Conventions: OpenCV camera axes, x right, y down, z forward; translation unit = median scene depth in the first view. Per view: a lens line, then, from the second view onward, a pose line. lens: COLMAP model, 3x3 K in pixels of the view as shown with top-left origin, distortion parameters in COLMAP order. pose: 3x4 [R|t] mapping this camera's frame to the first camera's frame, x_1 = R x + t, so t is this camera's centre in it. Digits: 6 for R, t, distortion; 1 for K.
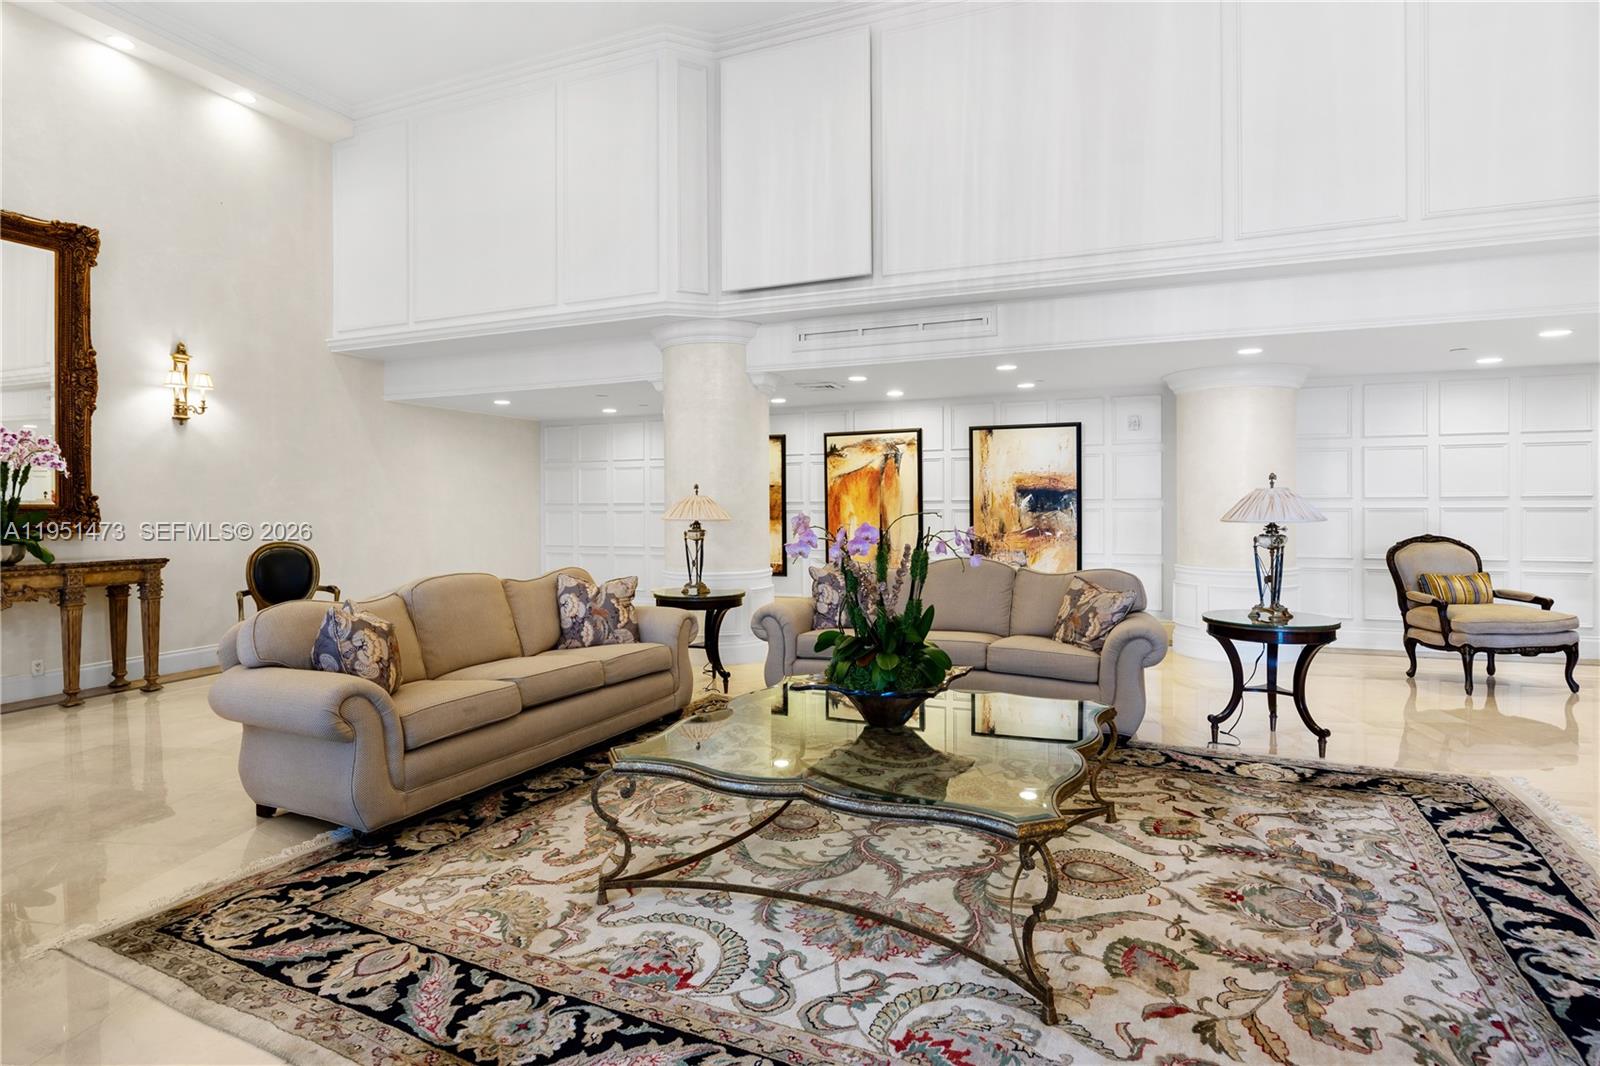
lens RADIAL K [[1201.5, 0, 800.0], [0, 1201.5, 533.0], [0, 0, 1]] dist [0.000596, -0.000318]
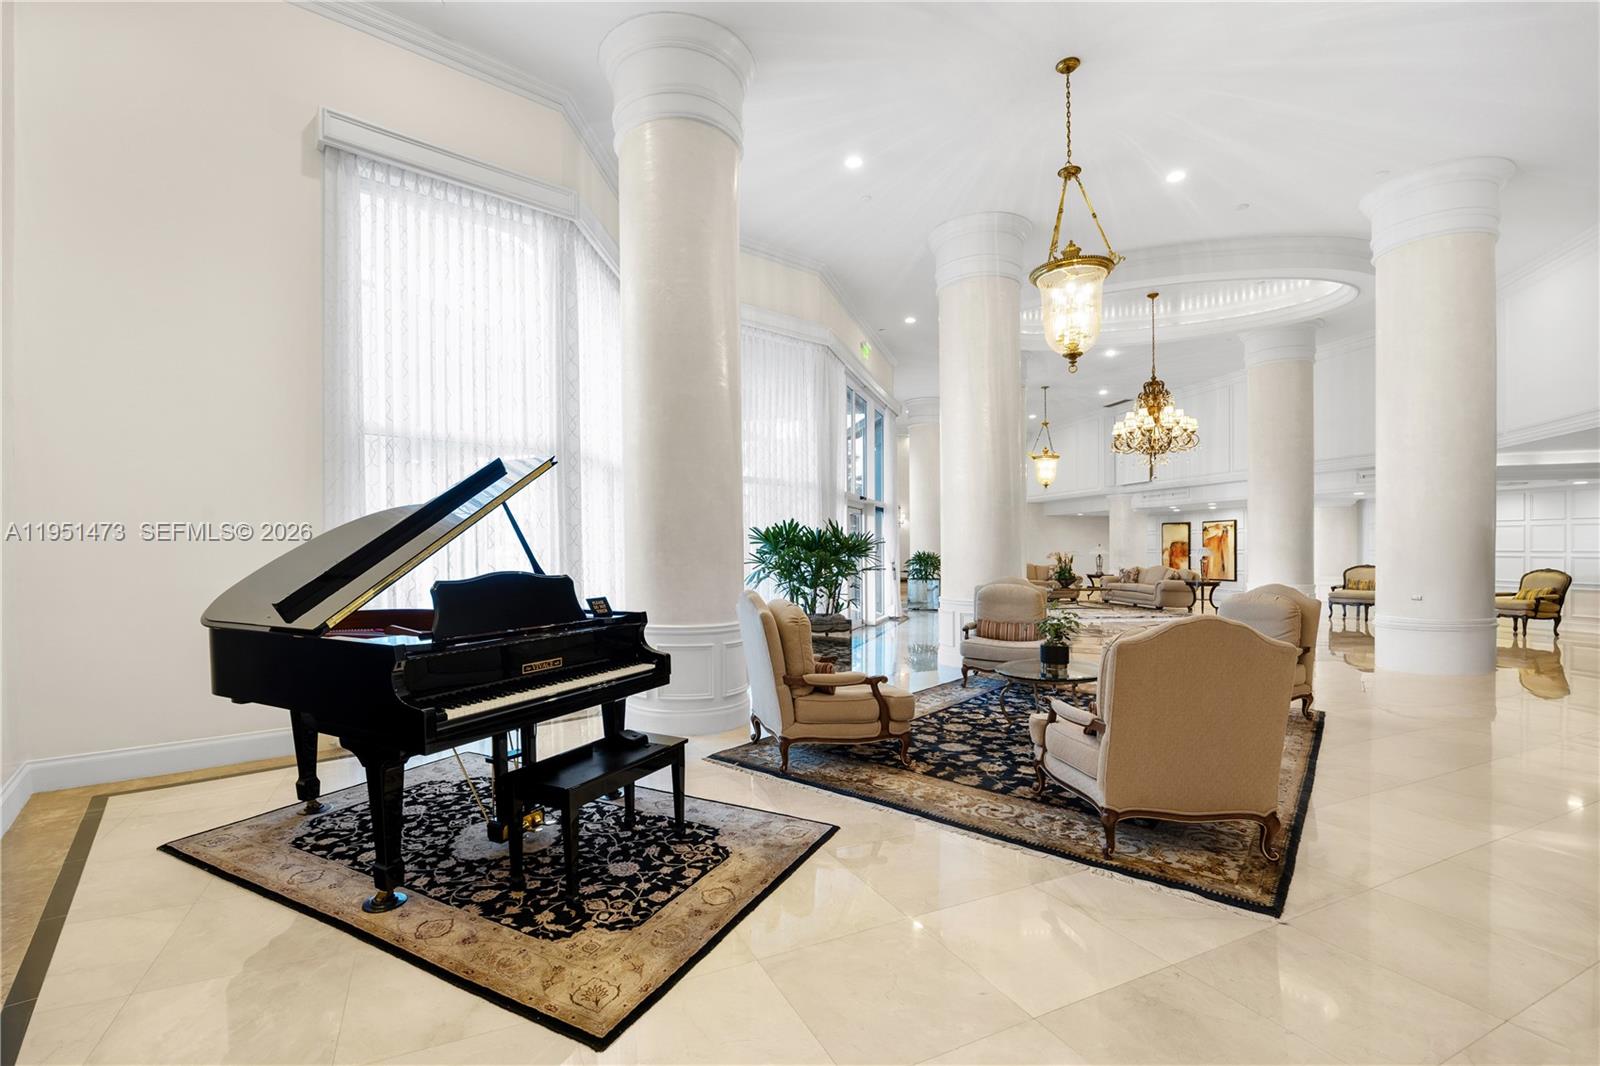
lens RADIAL K [[760.3, 0, 800.9], [0, 760.3, 558.0], [0, 0, 1]] dist [-0.000134, -0.000027]
pose [[0.693788, 0.003032, -0.720173, 0.656443], [-0.011276, 0.999914, -0.006653, 0.016716], [0.720091, 0.012736, 0.693763, -0.839053]]
